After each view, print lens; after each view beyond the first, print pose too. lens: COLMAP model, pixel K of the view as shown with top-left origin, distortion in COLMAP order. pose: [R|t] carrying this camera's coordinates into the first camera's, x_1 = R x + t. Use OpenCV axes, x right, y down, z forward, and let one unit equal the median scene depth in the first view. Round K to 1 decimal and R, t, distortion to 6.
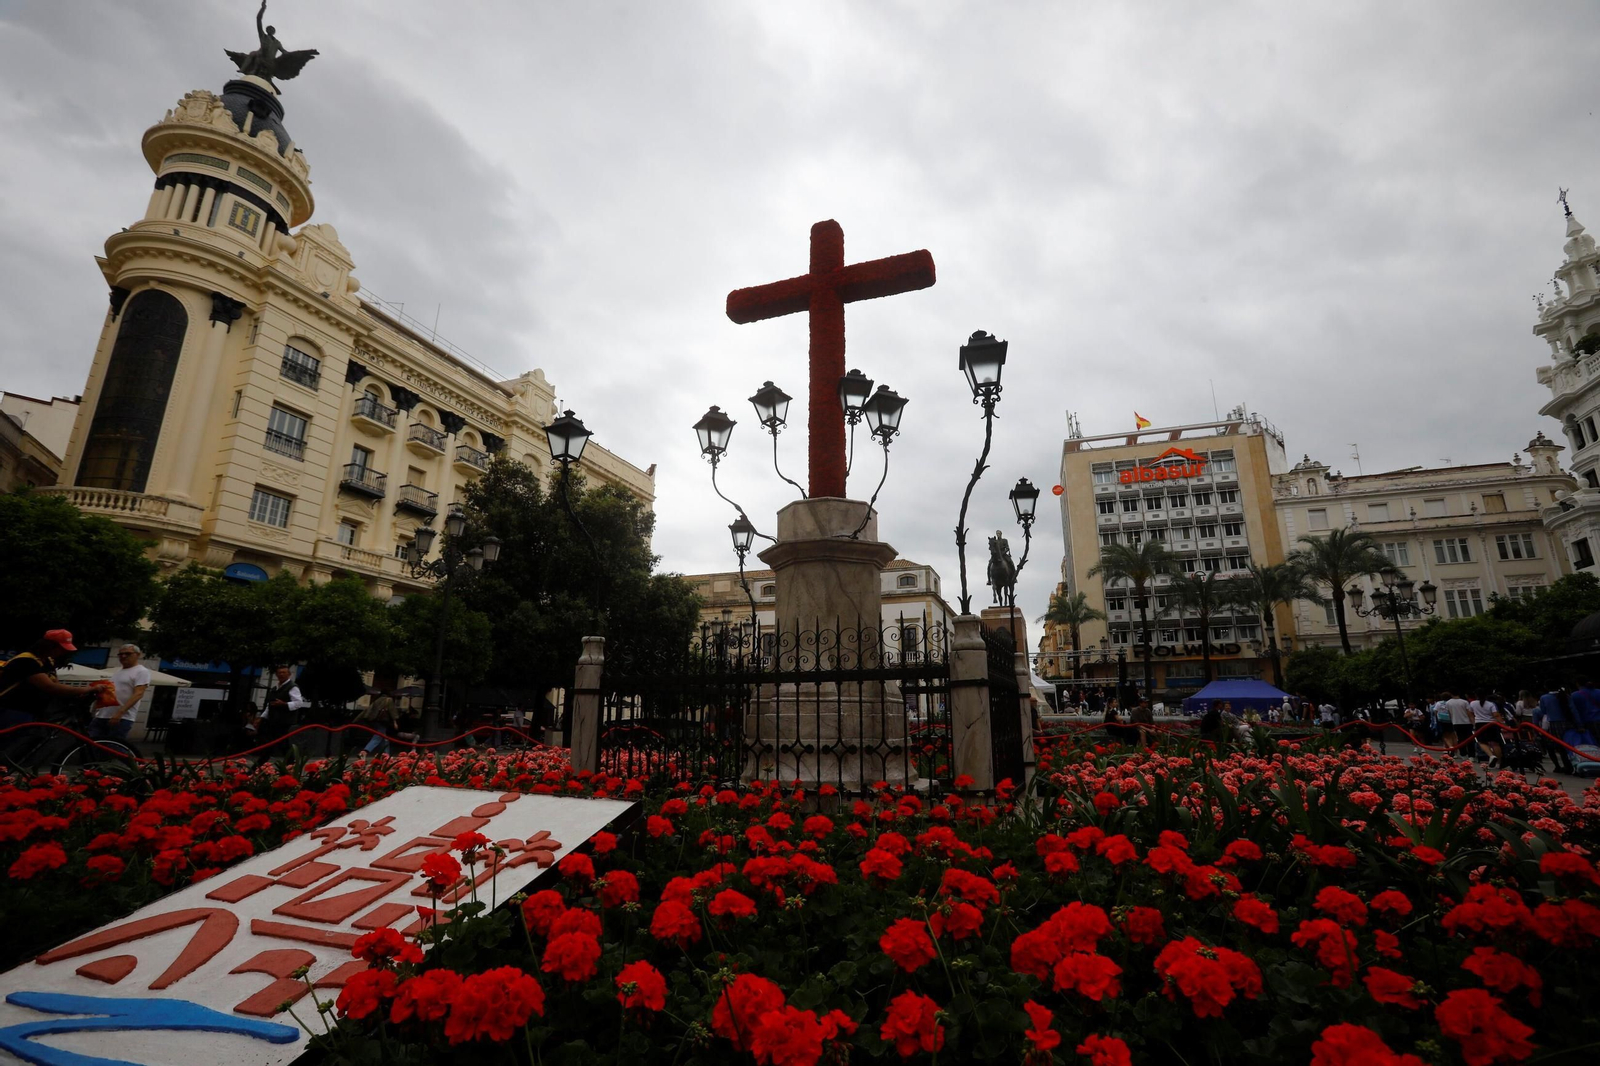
lens RADIAL K [[715.1, 0, 795.8], [0, 715.1, 540.4], [0, 0, 1]] dist [-0.079320, 0.032022]
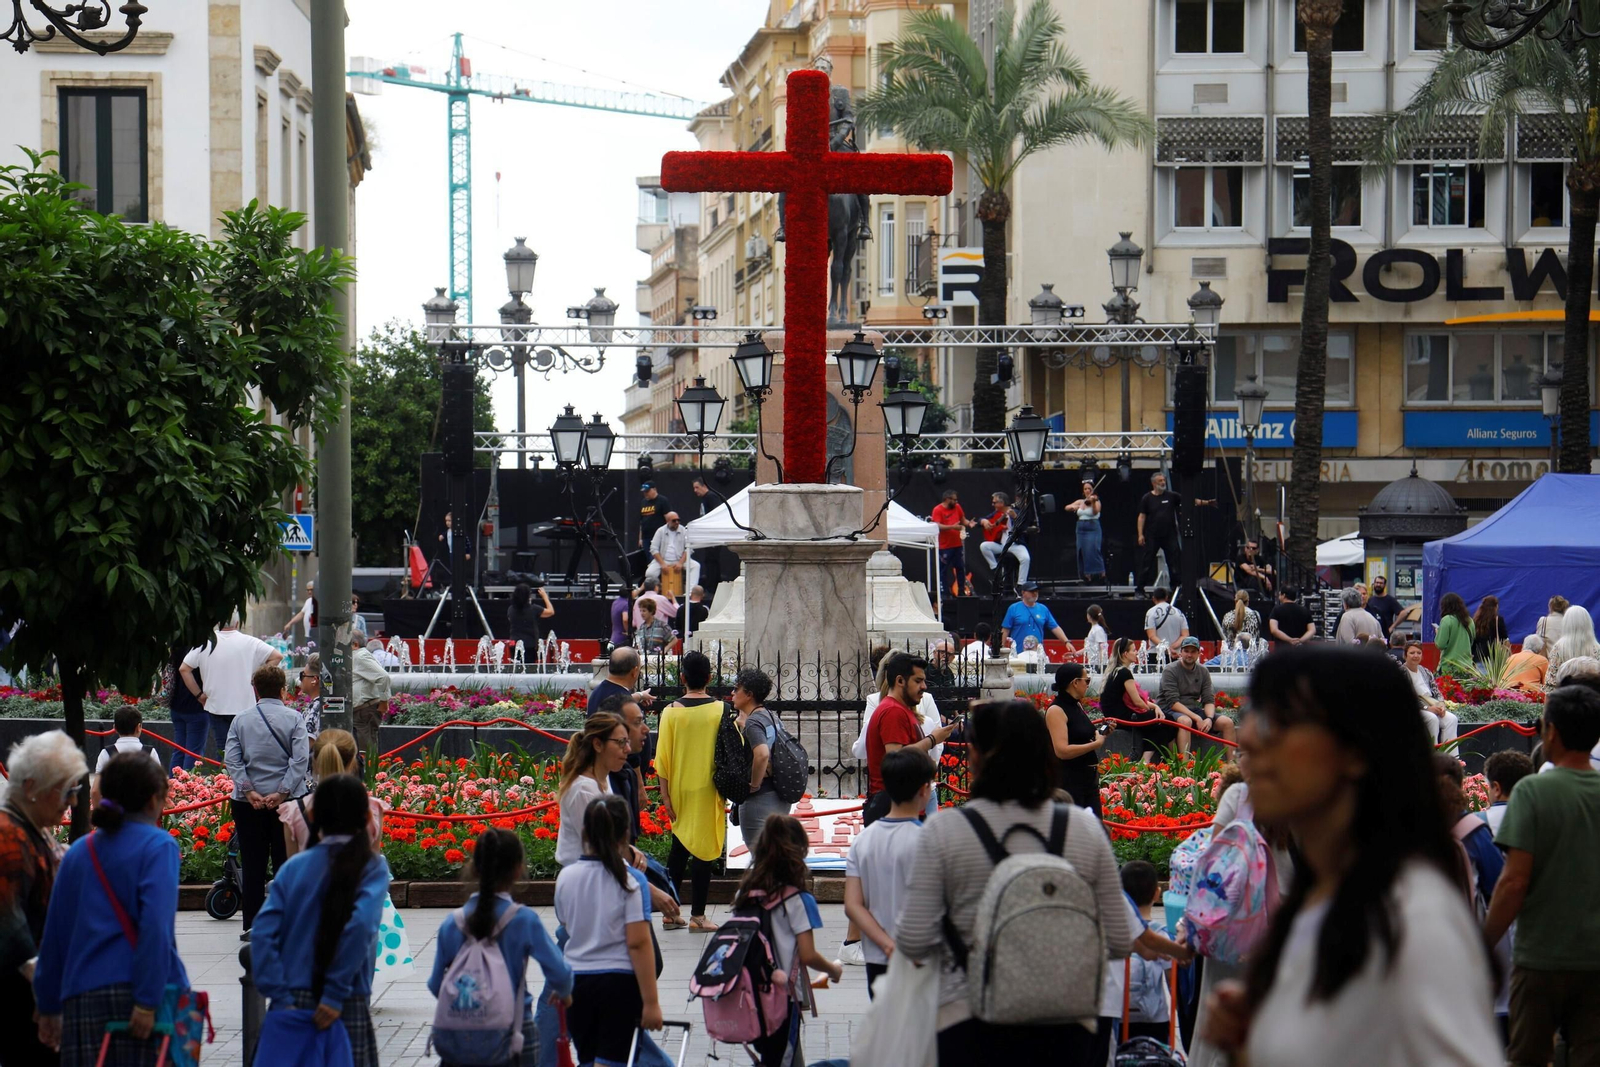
lens RADIAL K [[6200.8, 0, 800.0], [0, 6200.8, 533.5], [0, 0, 1]] dist [0.943331, 0.448779]
pose [[0.937499, -0.003924, 0.347967, -0.430011], [-0.083517, 0.968175, 0.235929, -0.294335], [-0.337818, -0.250245, 0.907335, -0.963855]]
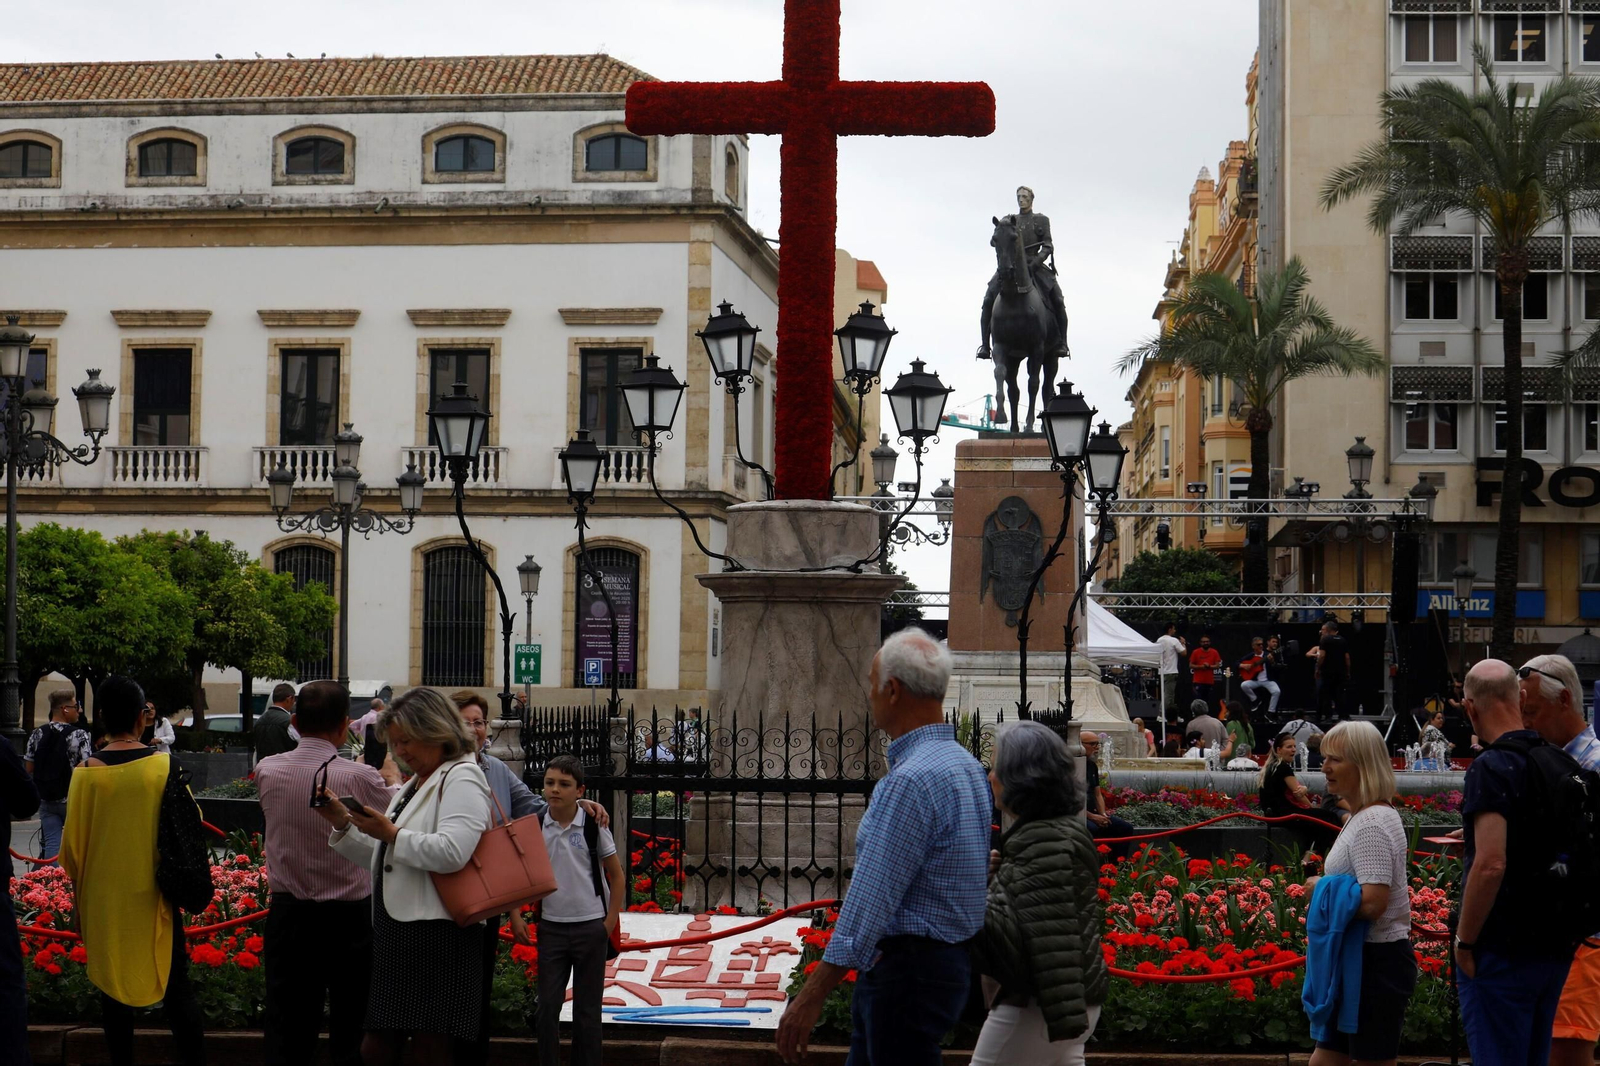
lens RADIAL K [[3609.6, 0, 799.4], [0, 3609.6, 534.7], [0, 0, 1]] dist [-0.122068, -0.360733]
pose [[0.971972, 0.018462, 0.234371, -0.125876], [-0.065888, 0.978352, 0.196179, -0.114504], [-0.225676, -0.206123, 0.952147, -0.364945]]
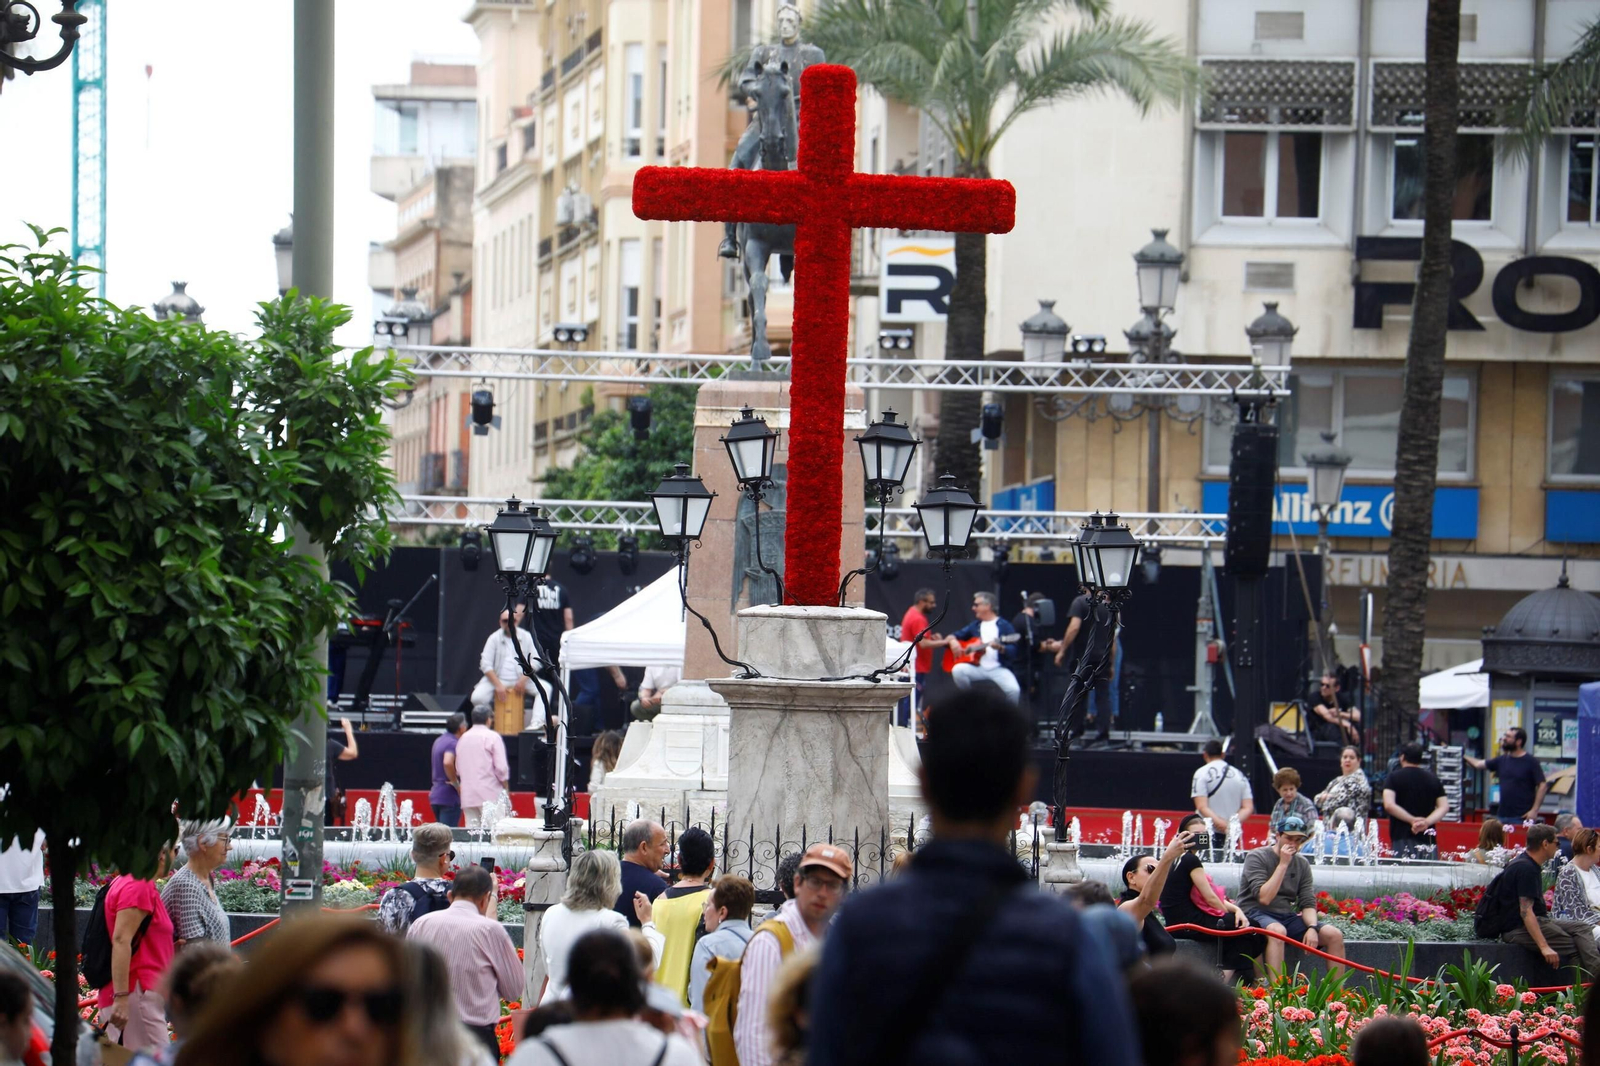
lens RADIAL K [[9515.6, 0, 806.4], [0, 9515.6, 539.6], [0, 0, 1]] dist [3.036004, -1.294355]
pose [[0.928207, 0.022288, 0.371397, -0.539783], [-0.113368, 0.967680, 0.225260, -0.349351], [-0.354373, -0.251193, 0.900734, -1.145439]]
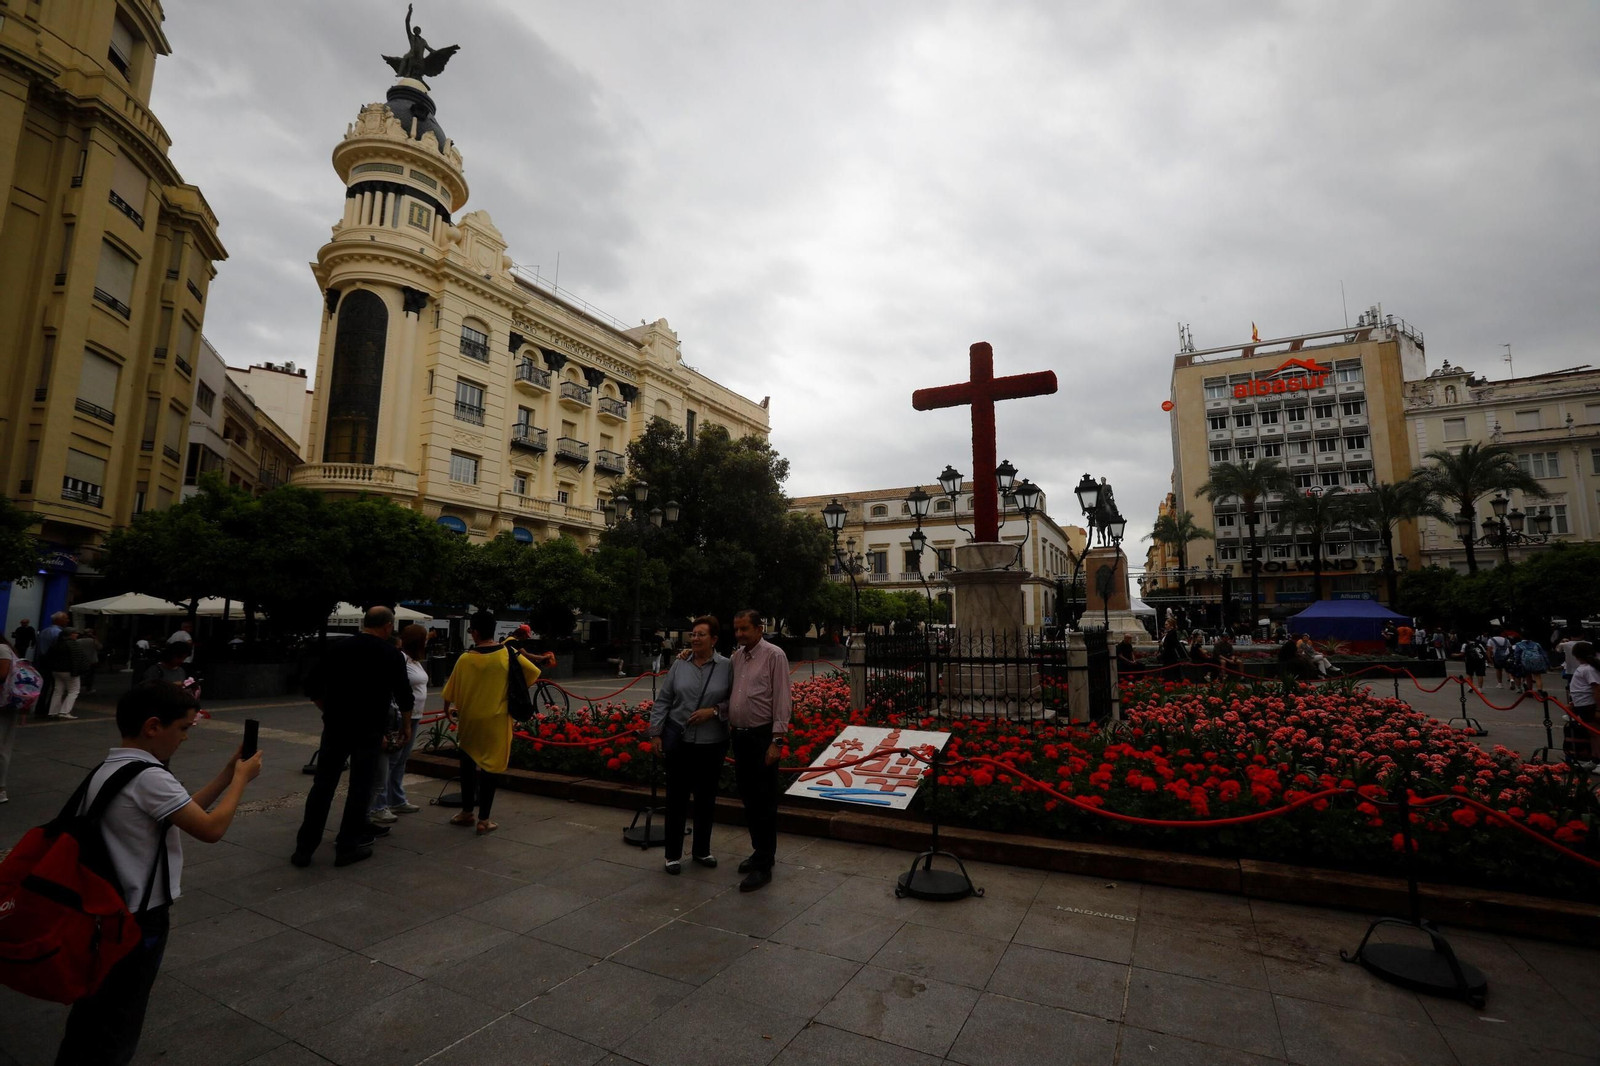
lens RADIAL K [[715.1, 0, 795.8], [0, 715.1, 540.4], [0, 0, 1]] dist [-0.079320, 0.032022]
pose [[0.990337, -0.018497, -0.137446, -0.028227], [0.035849, 0.991525, 0.124872, -0.047248], [0.133972, -0.128593, 0.982606, -0.108549]]
